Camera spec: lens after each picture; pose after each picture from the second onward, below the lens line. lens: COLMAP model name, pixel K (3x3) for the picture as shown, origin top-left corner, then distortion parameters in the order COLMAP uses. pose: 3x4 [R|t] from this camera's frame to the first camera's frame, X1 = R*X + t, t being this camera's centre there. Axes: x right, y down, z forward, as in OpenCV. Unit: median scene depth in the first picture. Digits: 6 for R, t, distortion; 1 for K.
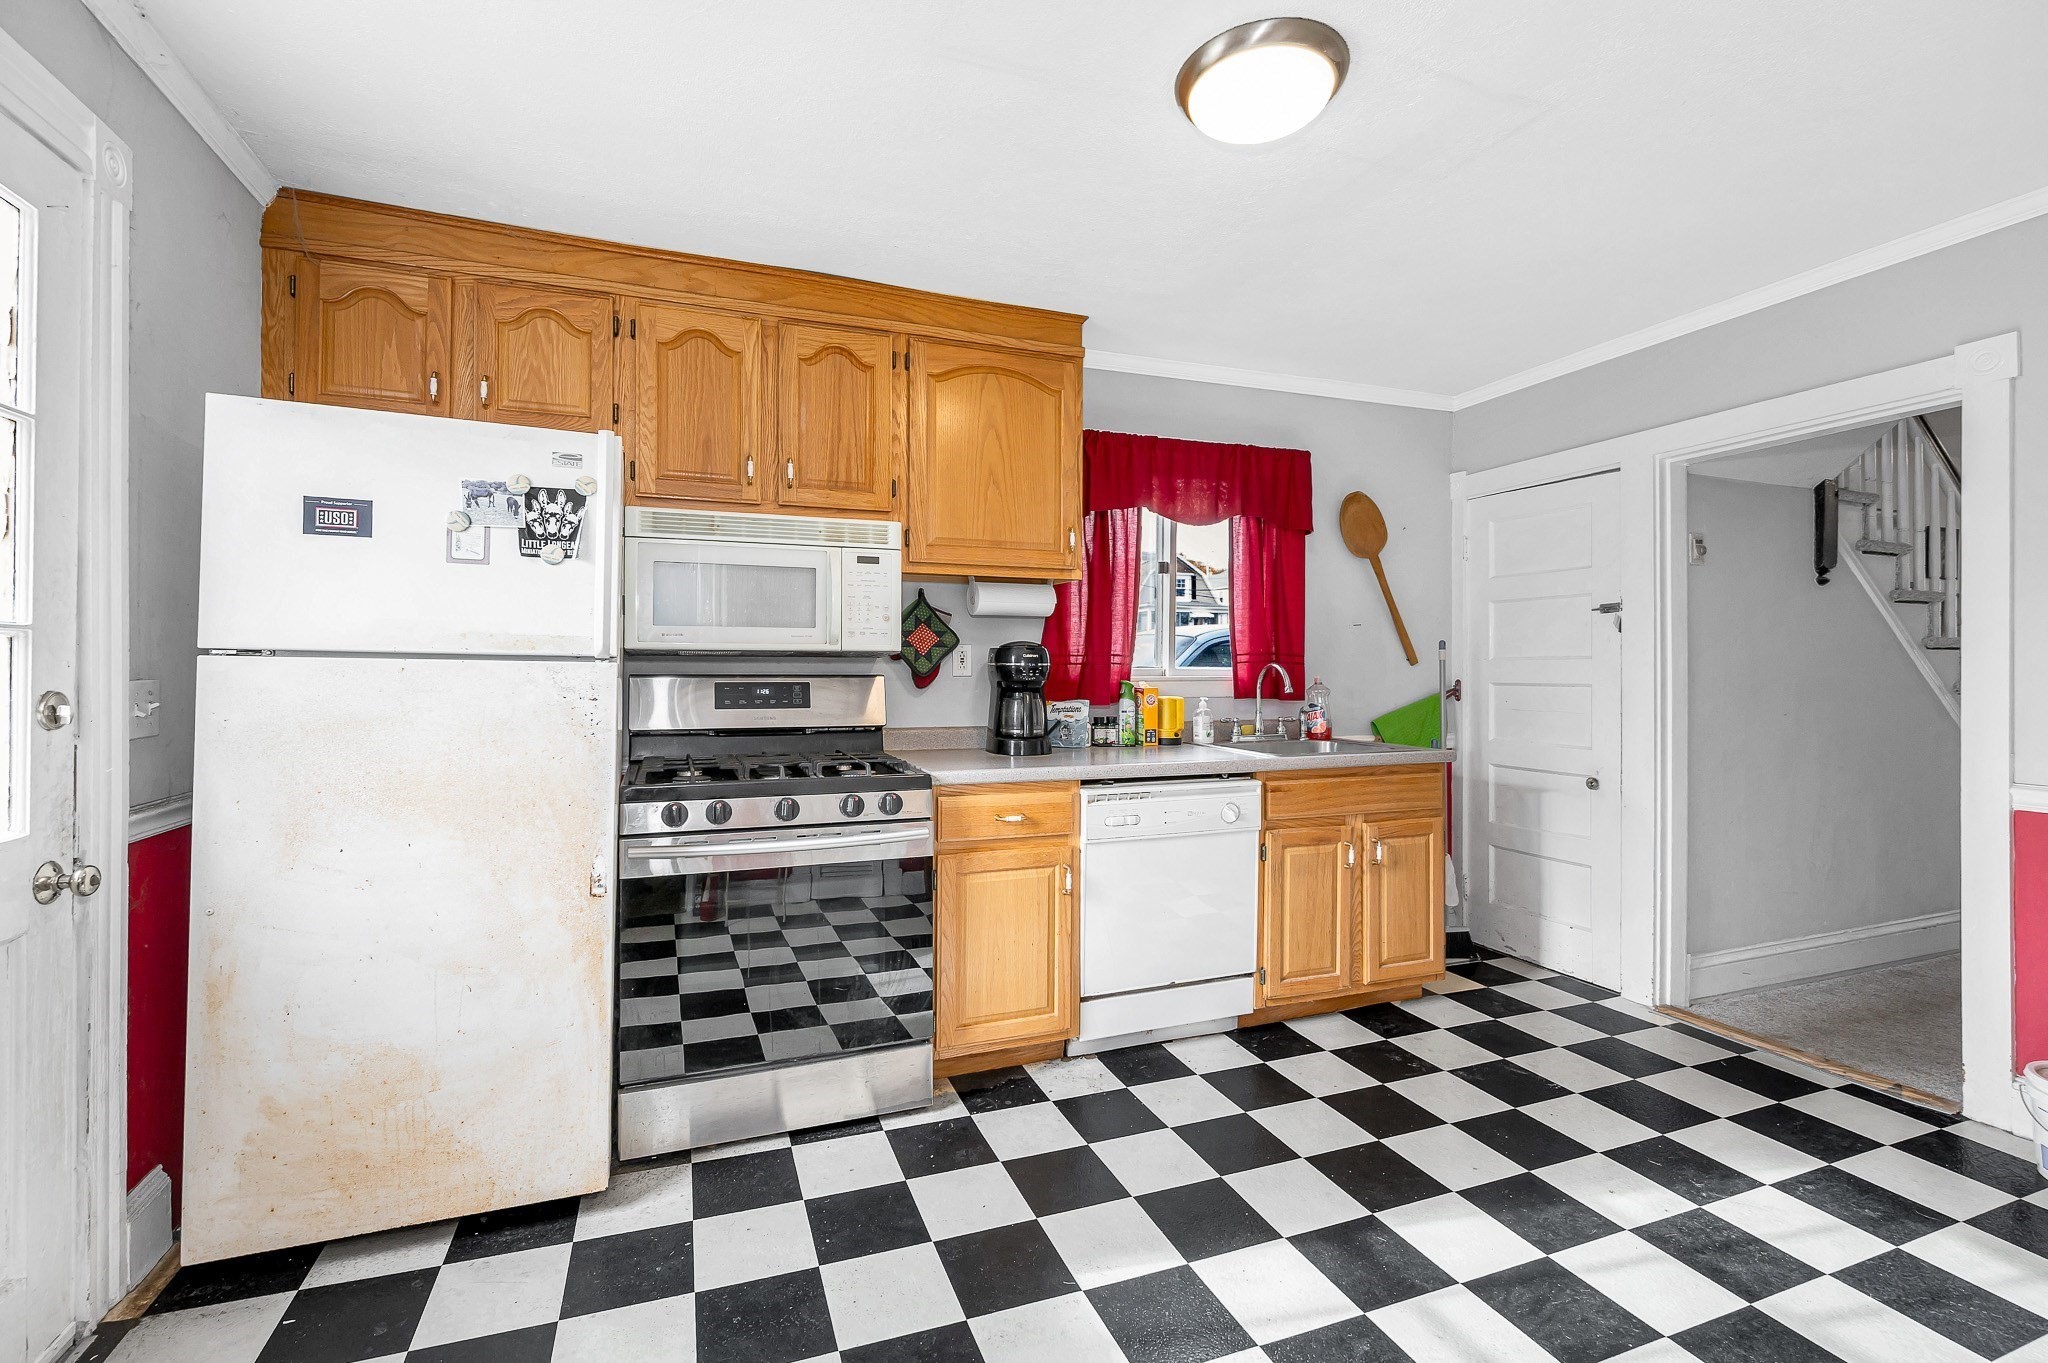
lens RADIAL K [[869.2, 0, 1016.9], [0, 869.2, 664.5], [0, 0, 1]] dist [0.001490, 0.000138]
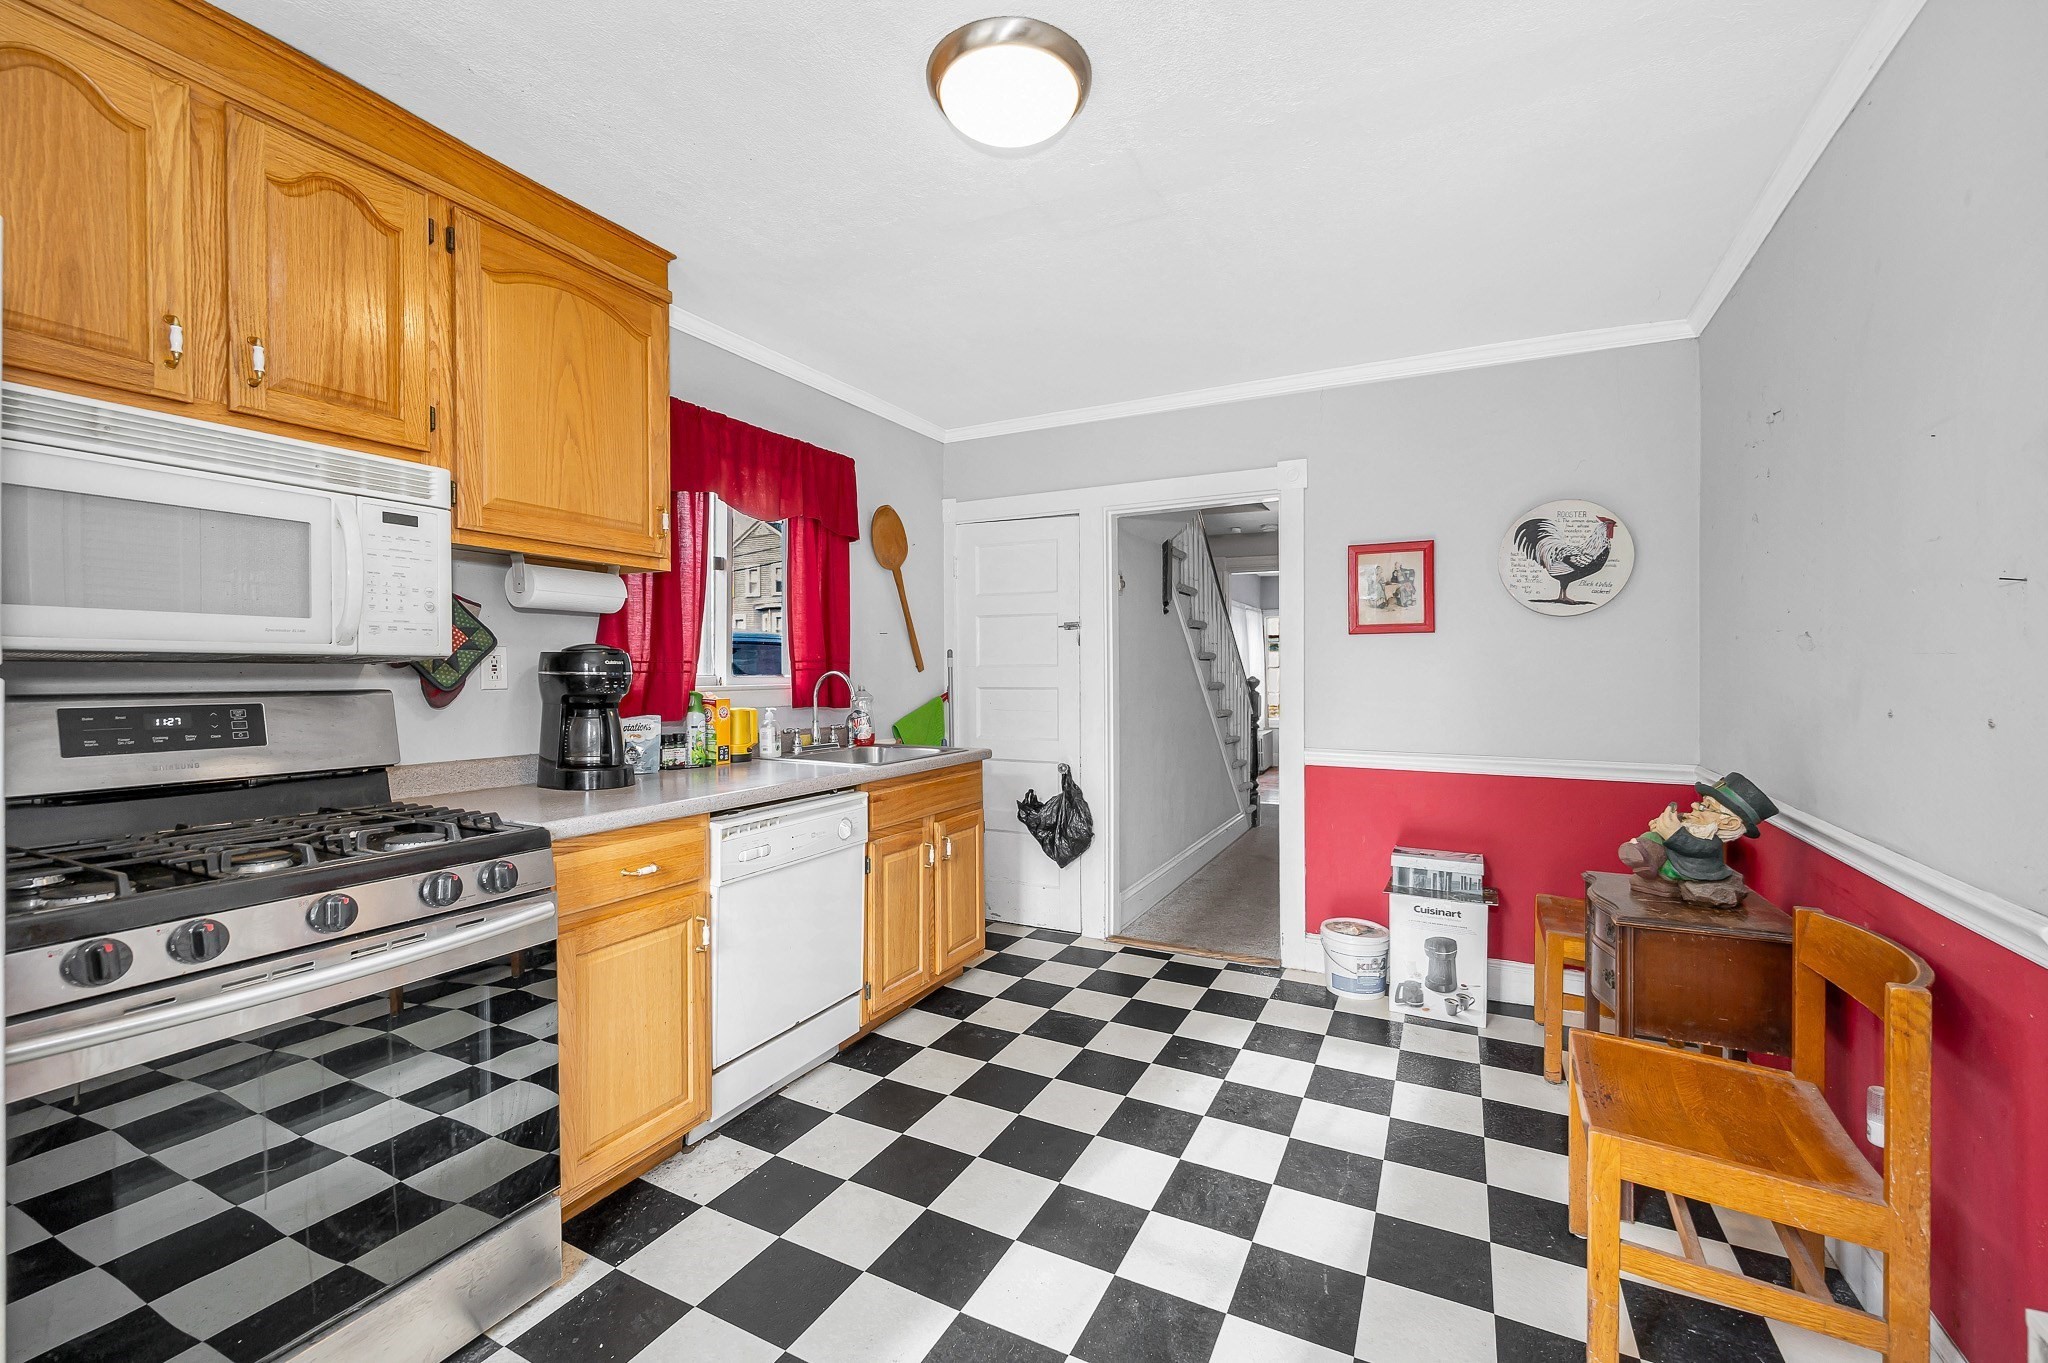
lens RADIAL K [[855.8, 0, 1027.4], [0, 855.8, 677.6], [0, 0, 1]] dist [0.000372, -0.000029]
pose [[0.746171, -0.006573, 0.665722, -0.221949], [-0.001048, 0.999938, 0.011047, -0.005396], [-0.665754, -0.008940, 0.746118, 0.164231]]
